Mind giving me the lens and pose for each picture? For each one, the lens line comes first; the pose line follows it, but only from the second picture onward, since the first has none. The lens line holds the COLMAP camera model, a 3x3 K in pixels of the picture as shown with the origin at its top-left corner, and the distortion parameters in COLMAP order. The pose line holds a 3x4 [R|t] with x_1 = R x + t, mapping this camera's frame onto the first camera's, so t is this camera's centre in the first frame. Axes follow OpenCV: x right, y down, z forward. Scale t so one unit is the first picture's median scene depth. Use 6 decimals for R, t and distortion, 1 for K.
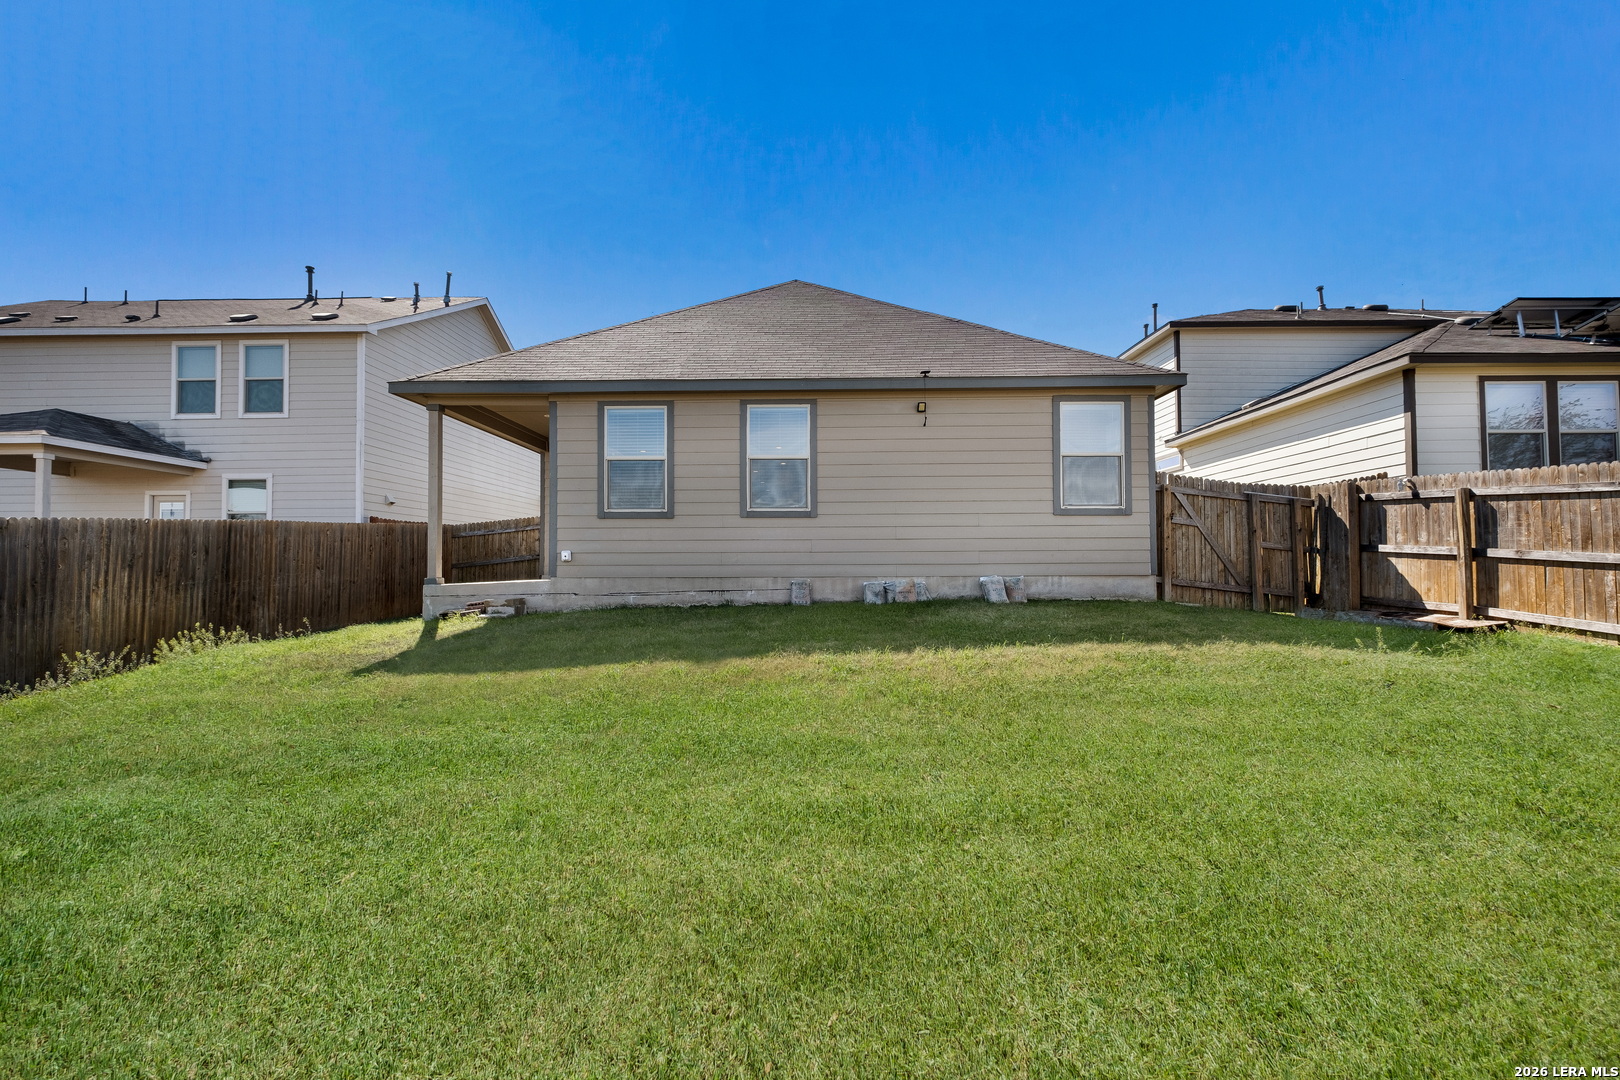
lens RADIAL K [[705.5, 0, 809.3], [0, 705.5, 532.6], [0, 0, 1]] dist [-0.000874, -0.000786]
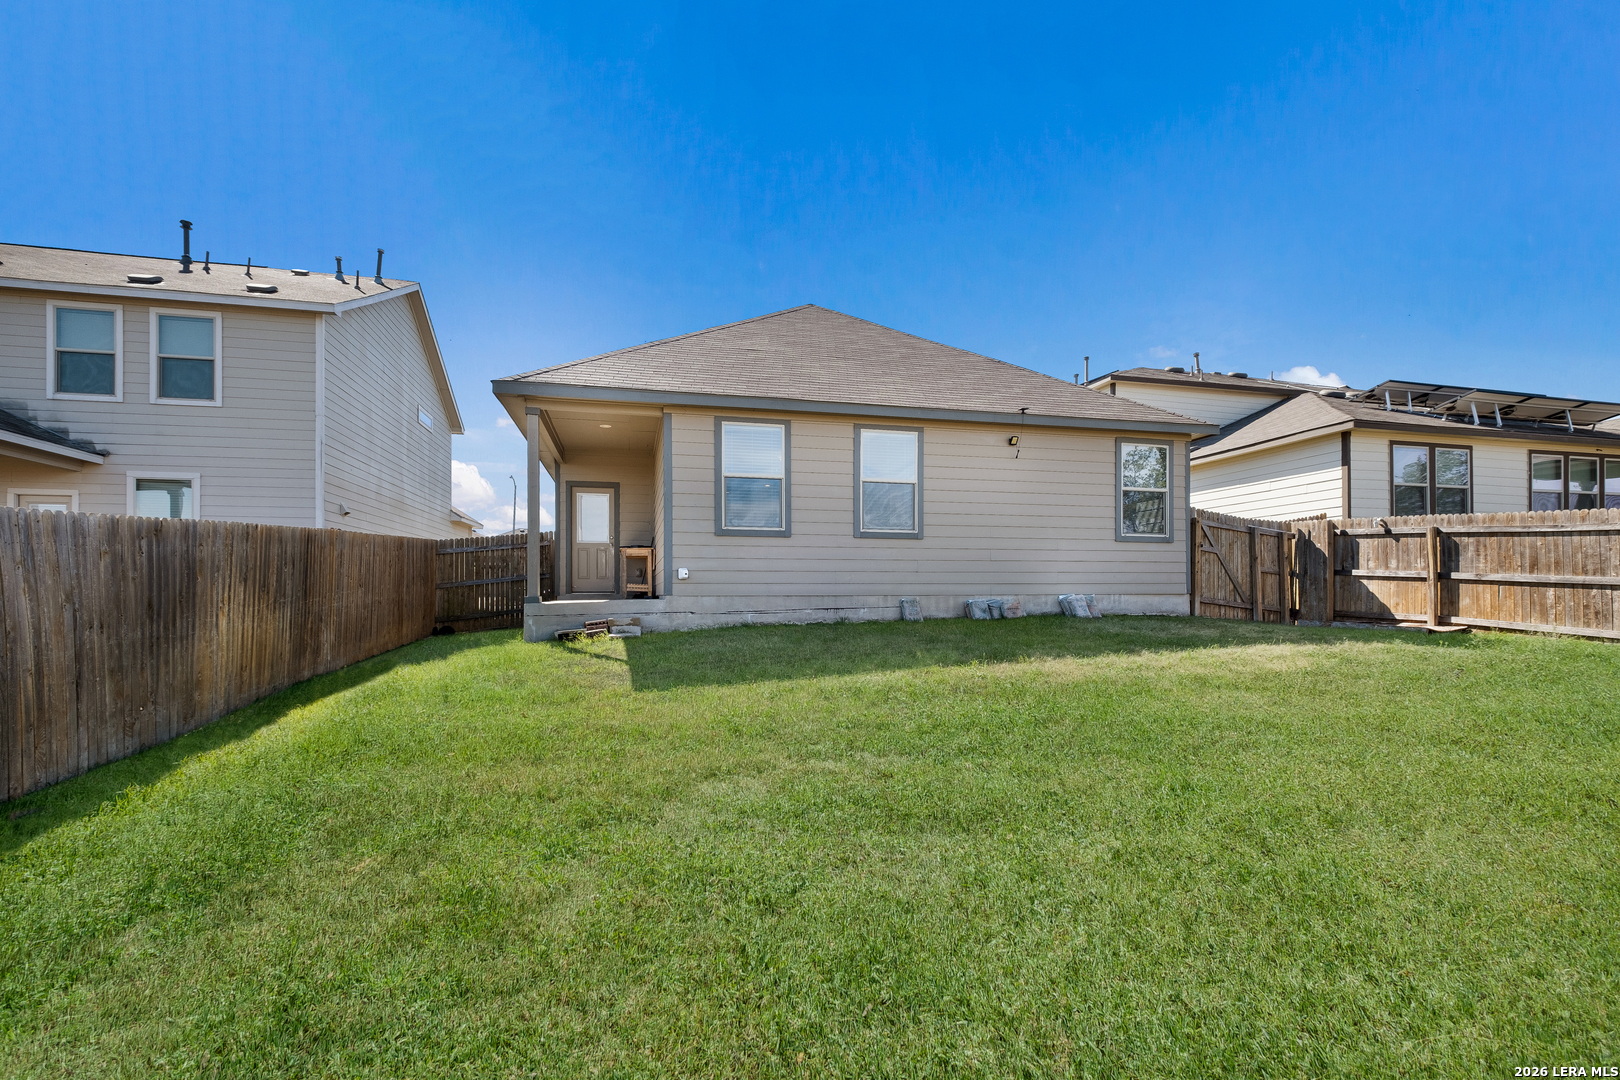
lens RADIAL K [[718.7, 0, 810.8], [0, 718.7, 574.6], [0, 0, 1]] dist [-0.000981, -0.000363]
pose [[0.965938, 0.008051, 0.258649, -0.433612], [-0.013724, 0.999703, 0.020138, 0.012390], [-0.258410, -0.023002, 0.965762, -0.002215]]
